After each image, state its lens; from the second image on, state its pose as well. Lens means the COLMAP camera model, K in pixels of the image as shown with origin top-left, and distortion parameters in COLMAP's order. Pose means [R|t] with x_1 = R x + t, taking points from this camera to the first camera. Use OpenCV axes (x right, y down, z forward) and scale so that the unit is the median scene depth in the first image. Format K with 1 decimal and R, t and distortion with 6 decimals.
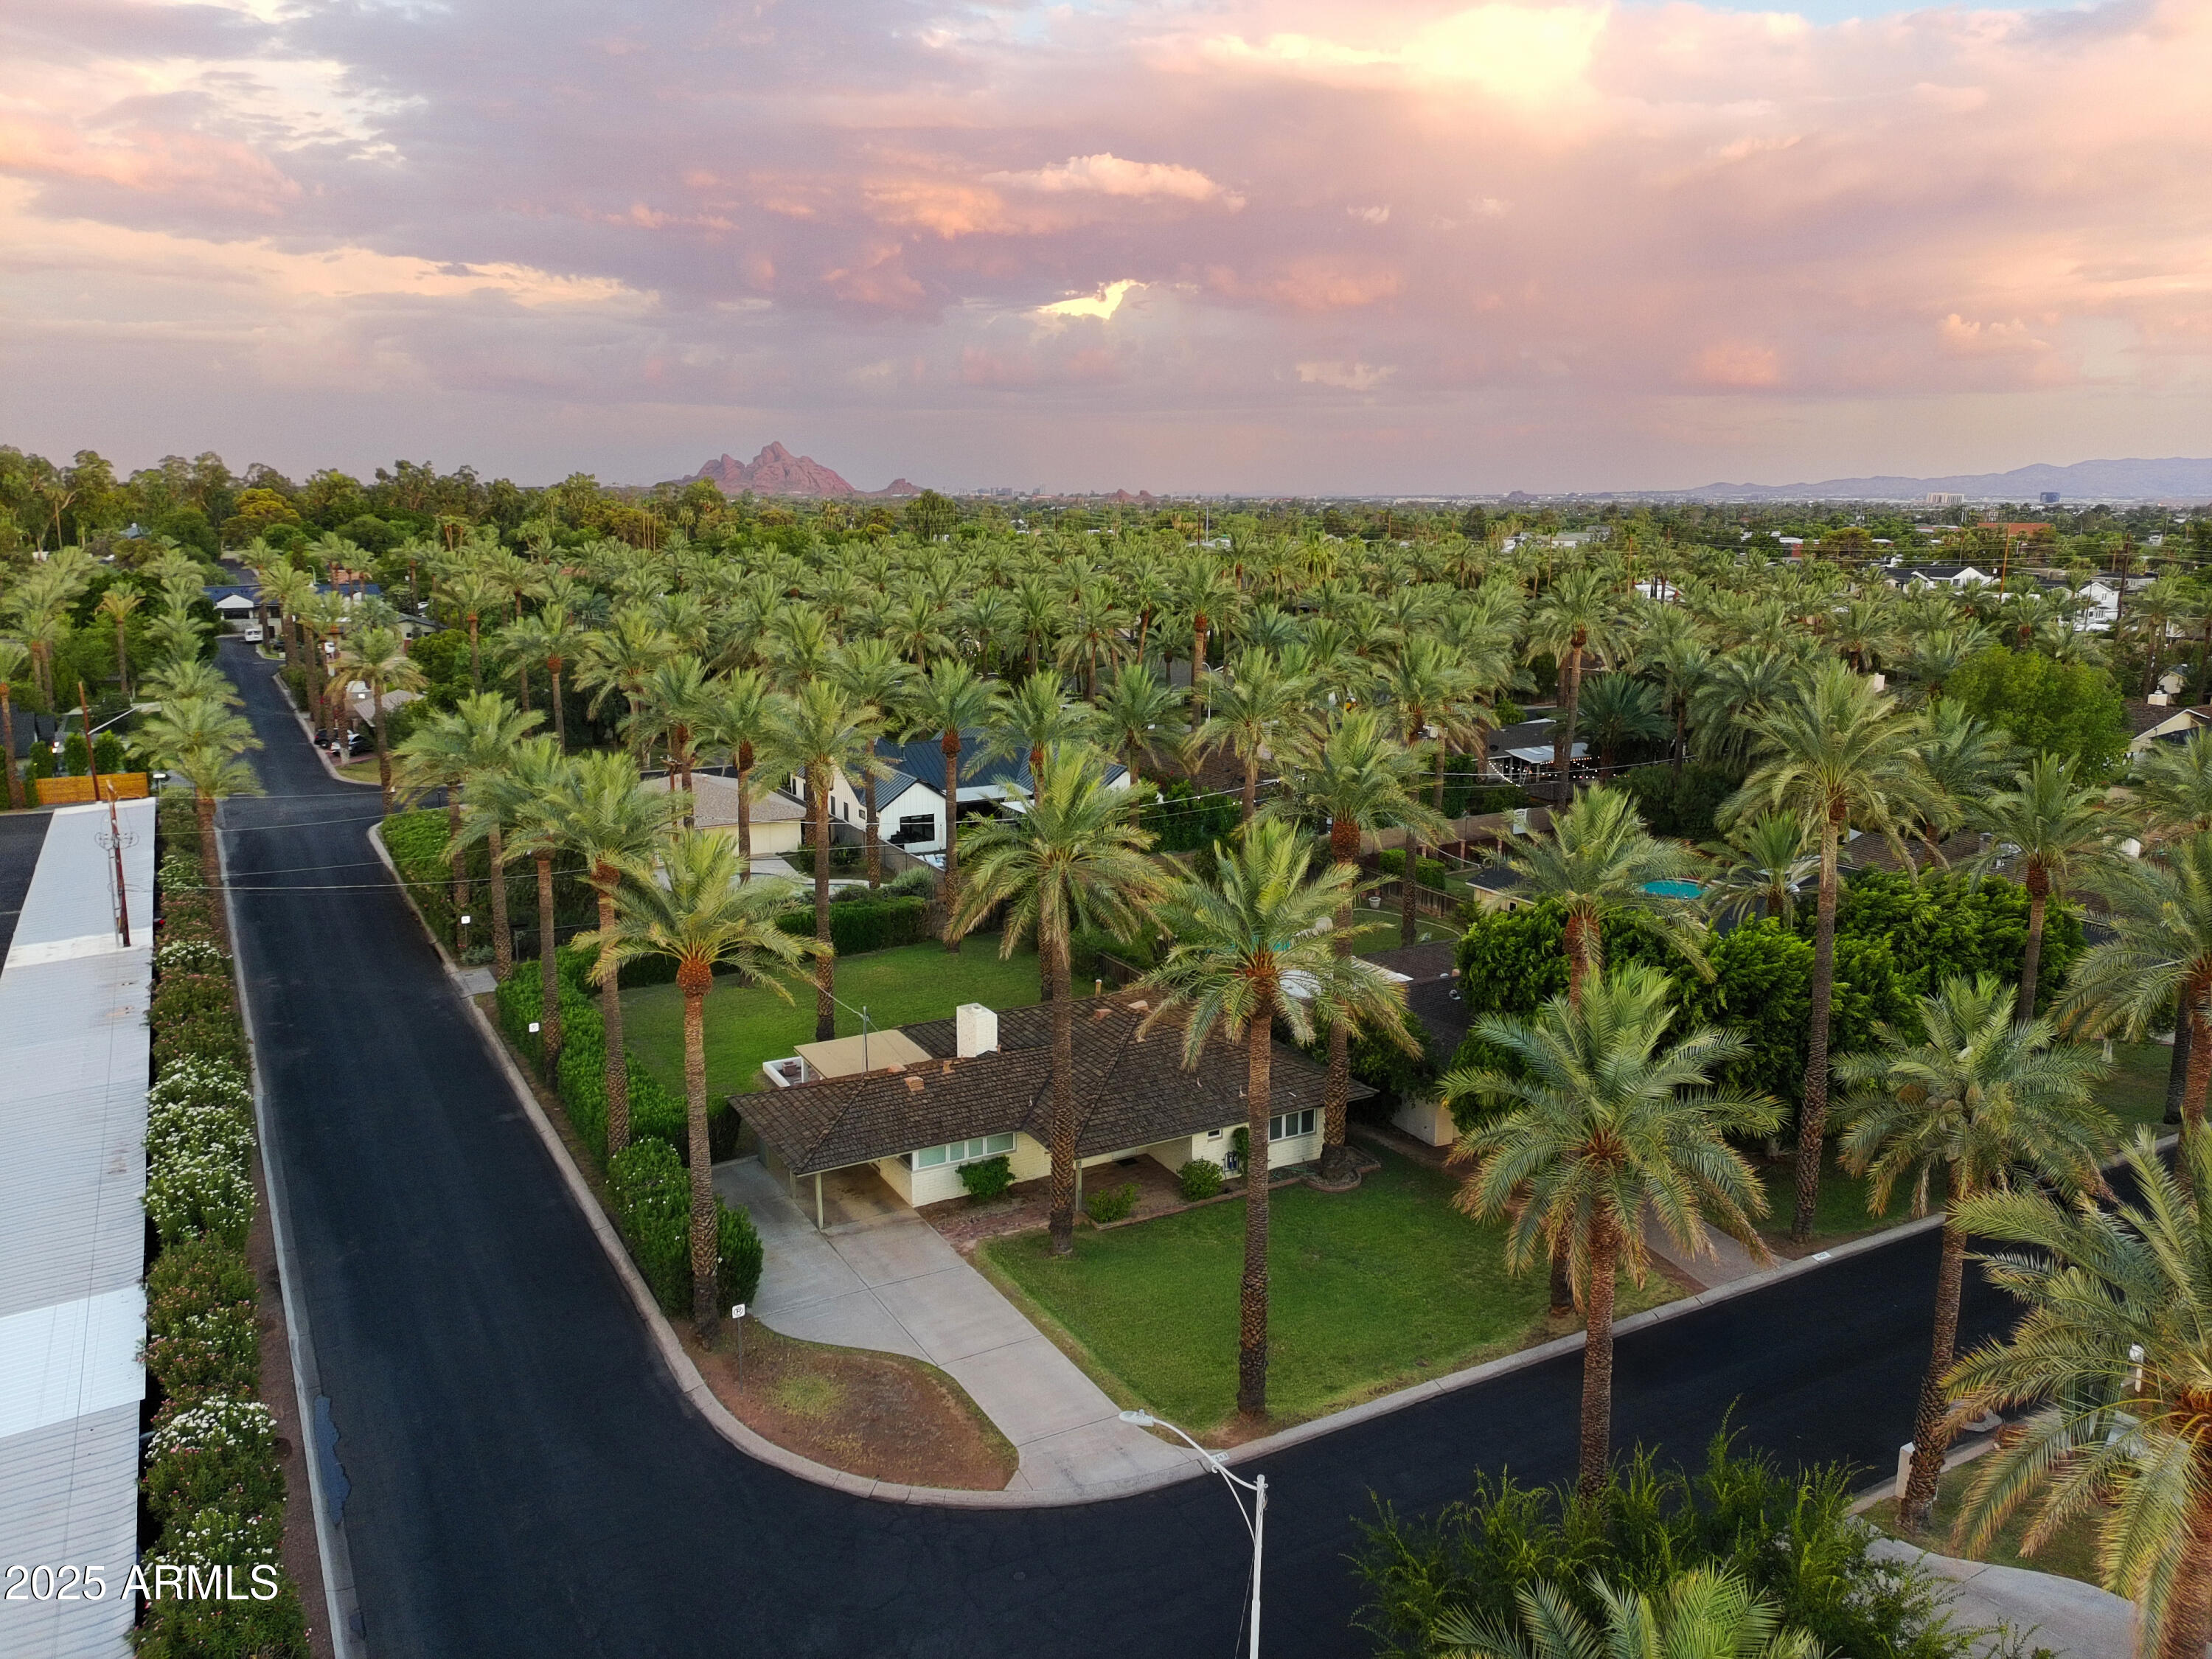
lens RADIAL K [[1632.3, 0, 1106.0], [0, 1632.3, 829.5], [0, 0, 1]] dist [0.051420, -0.003525]
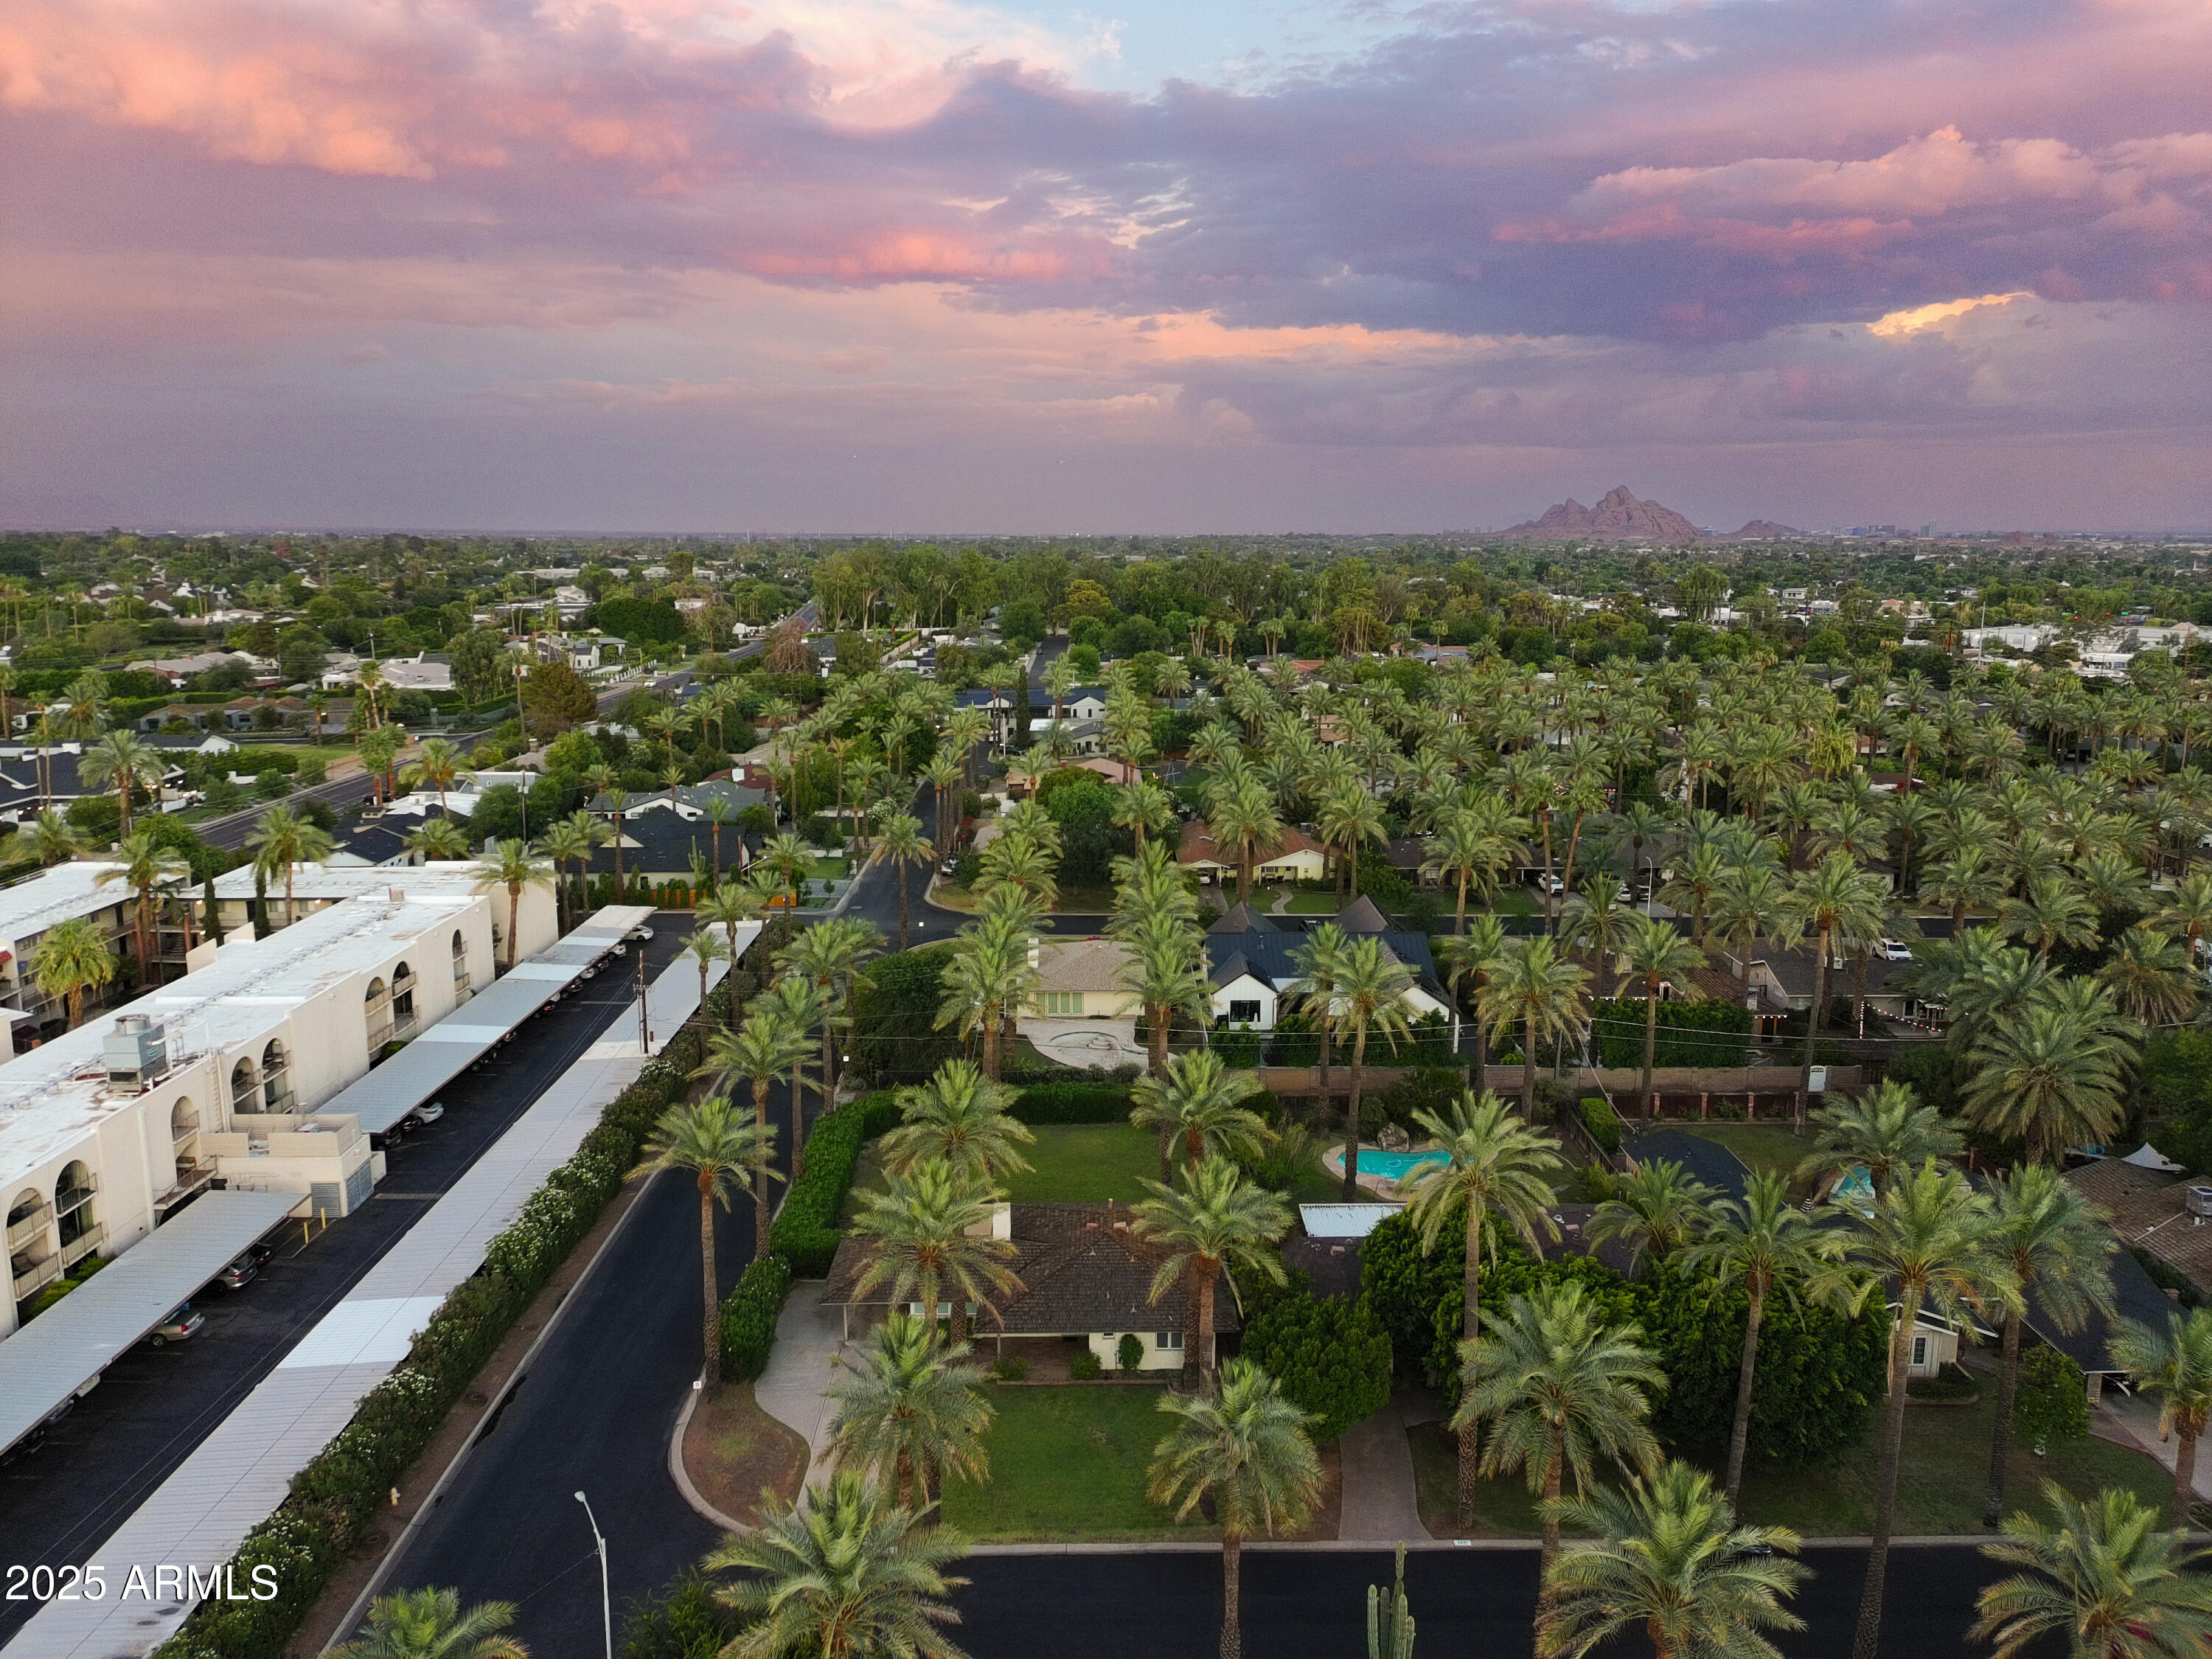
lens RADIAL K [[1632.3, 0, 1106.0], [0, 1632.3, 829.5], [0, 0, 1]] dist [0.051420, -0.003525]
pose [[0.878957, 0.078996, -0.470313, 0.354688], [-0.090584, 0.995887, -0.002018, -0.122826], [0.468219, 0.044376, 0.882497, -0.126830]]
